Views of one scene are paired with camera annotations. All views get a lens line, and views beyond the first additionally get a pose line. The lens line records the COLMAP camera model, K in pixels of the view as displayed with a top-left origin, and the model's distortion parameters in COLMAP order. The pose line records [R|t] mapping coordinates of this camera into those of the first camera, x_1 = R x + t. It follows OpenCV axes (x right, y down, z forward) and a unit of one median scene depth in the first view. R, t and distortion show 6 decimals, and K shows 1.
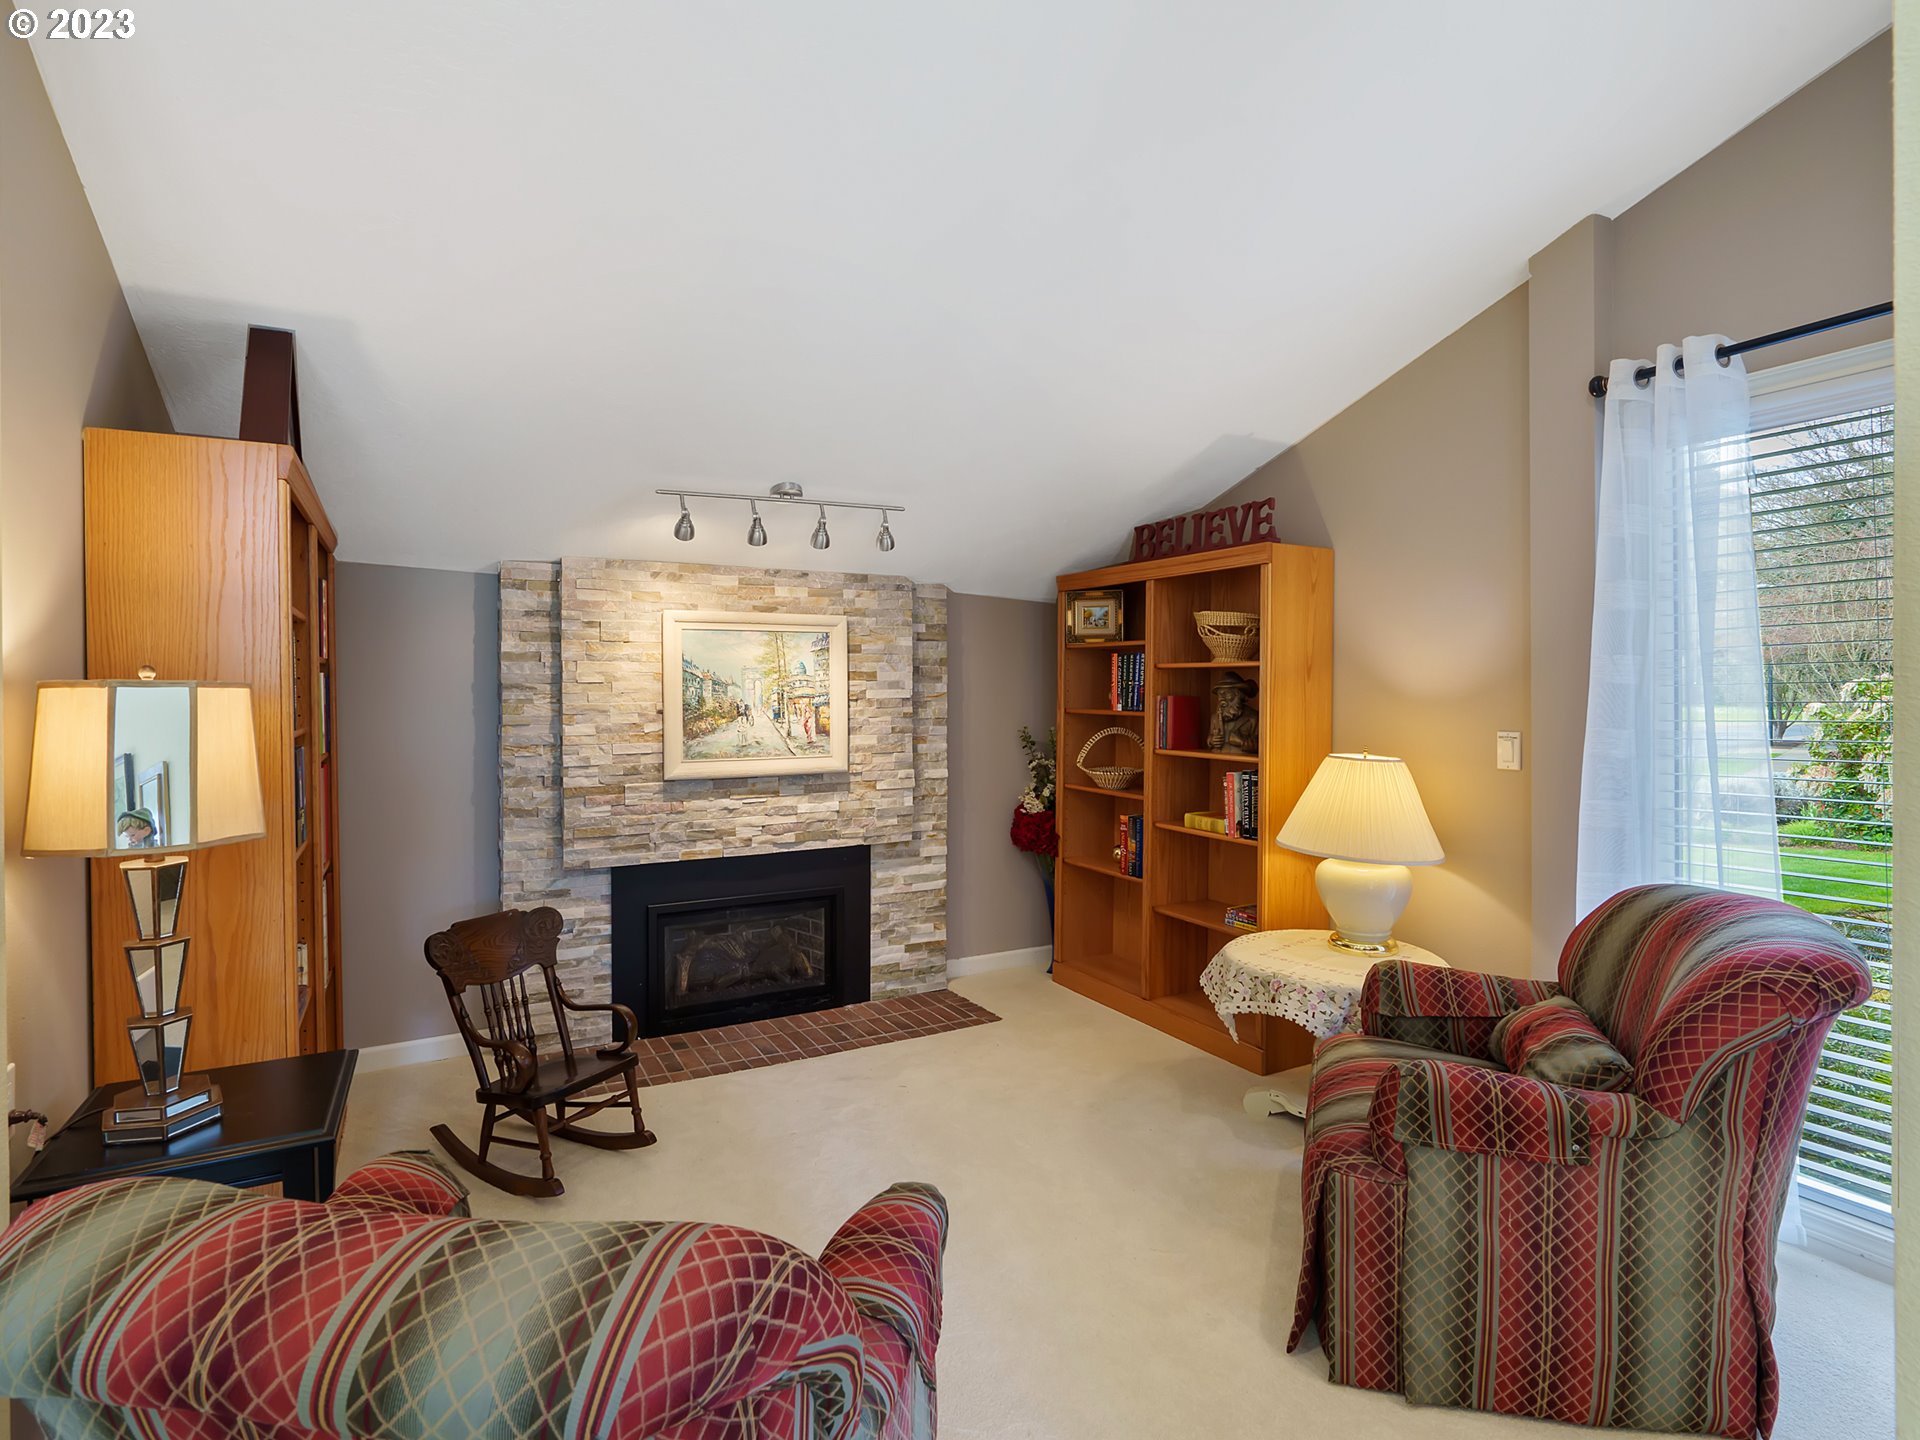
lens RADIAL K [[1002.6, 0, 971.2], [0, 1002.6, 688.0], [0, 0, 1]] dist [-0.004619, 0.000166]
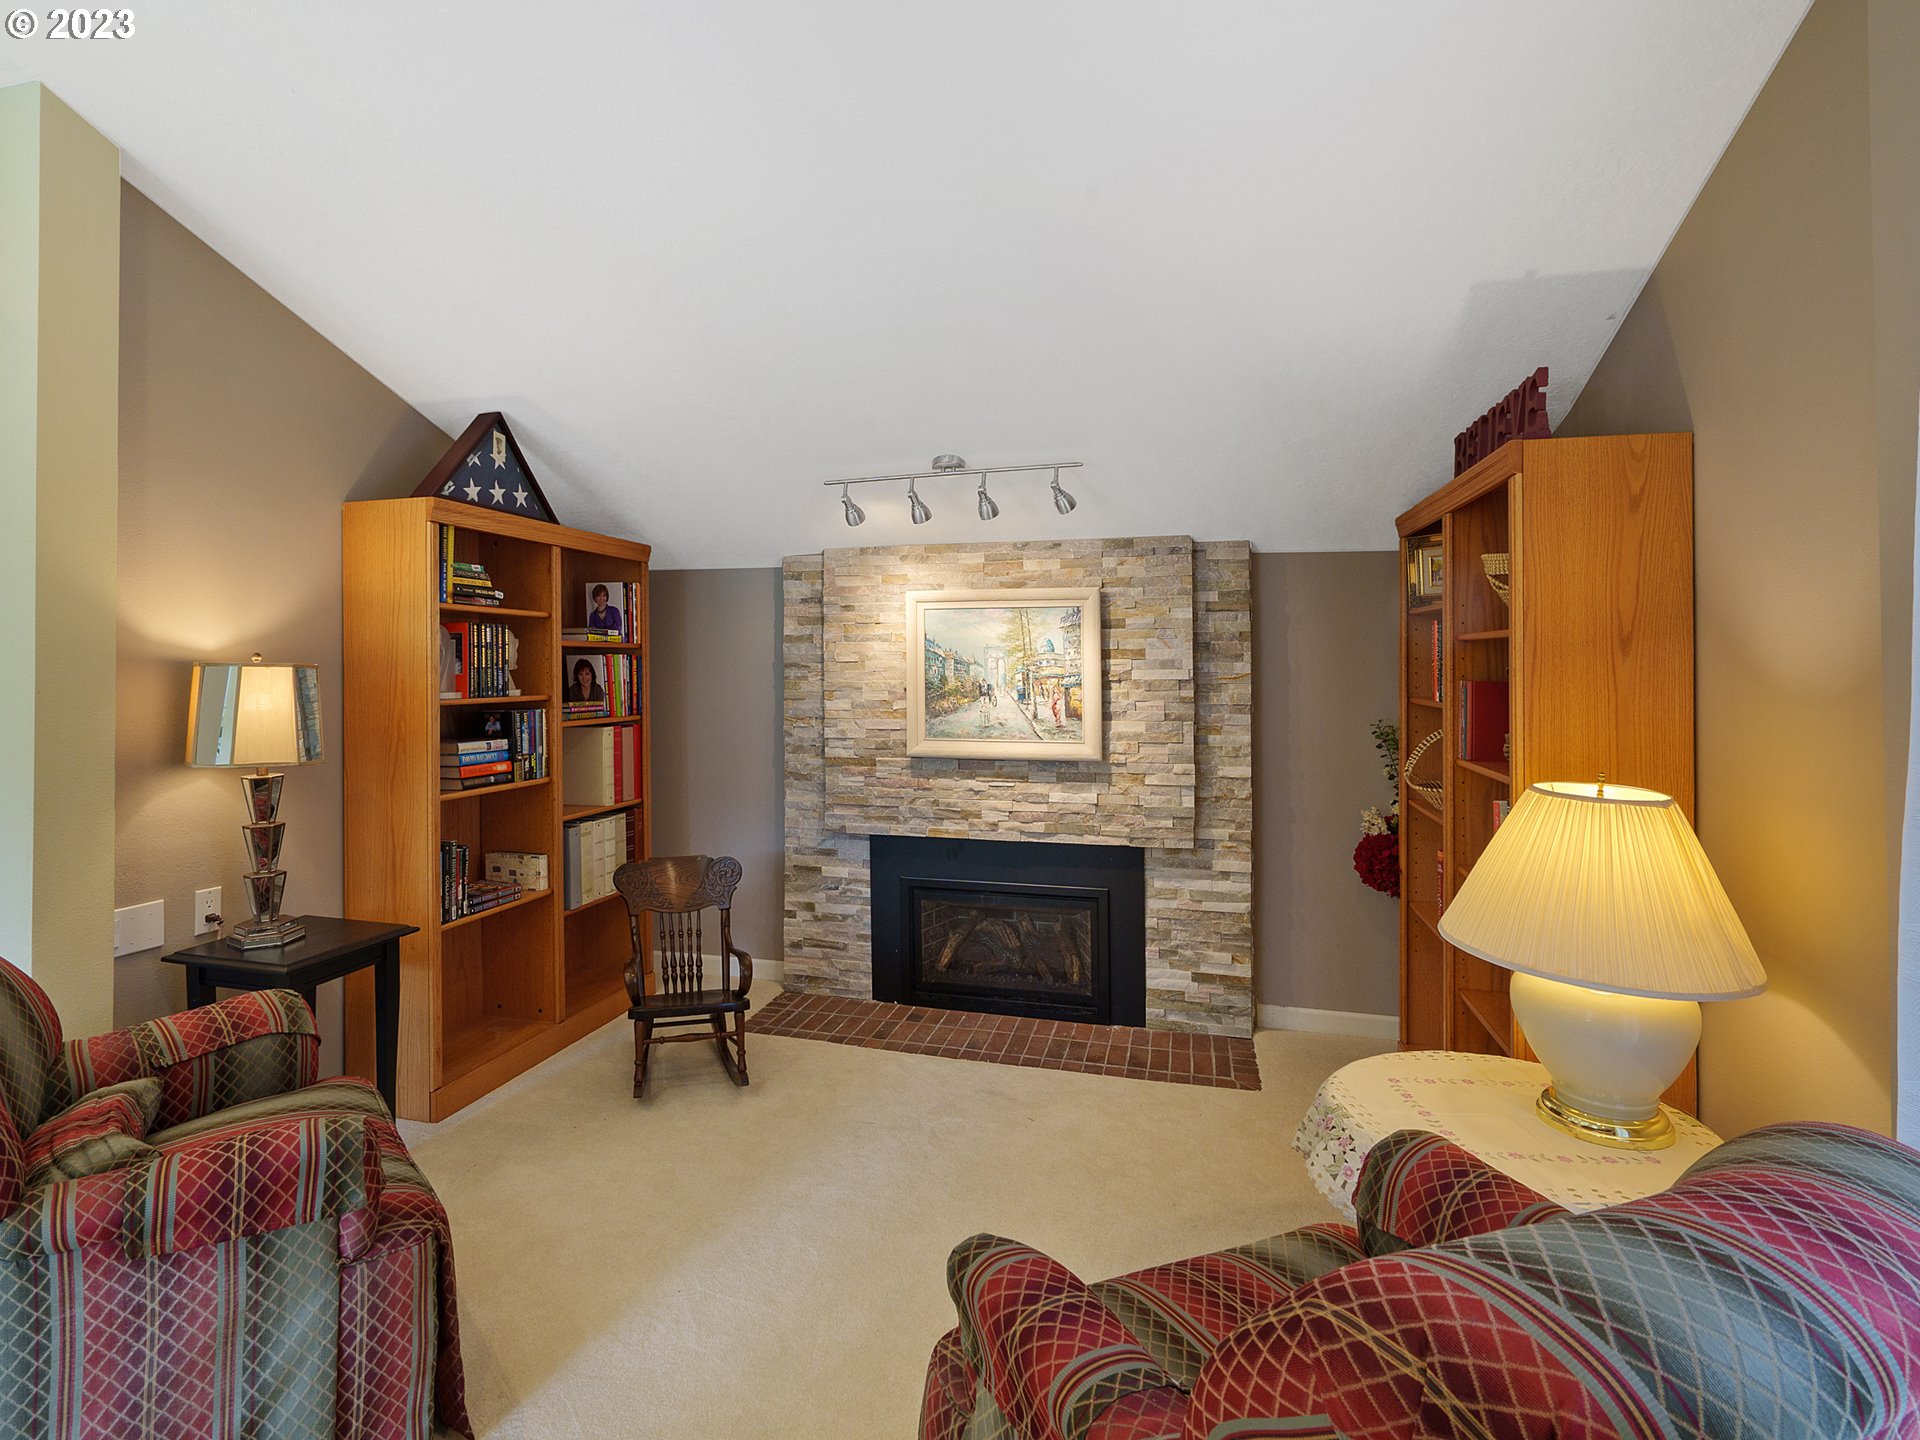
lens RADIAL K [[1062.3, 0, 957.8], [0, 1062.3, 649.9], [0, 0, 1]] dist [-0.002731, 0.000173]
pose [[0.697901, -0.007417, -0.716155, 0.483092], [-0.002465, 0.999916, -0.012758, -0.003558], [0.716190, 0.010669, 0.697824, 0.255614]]
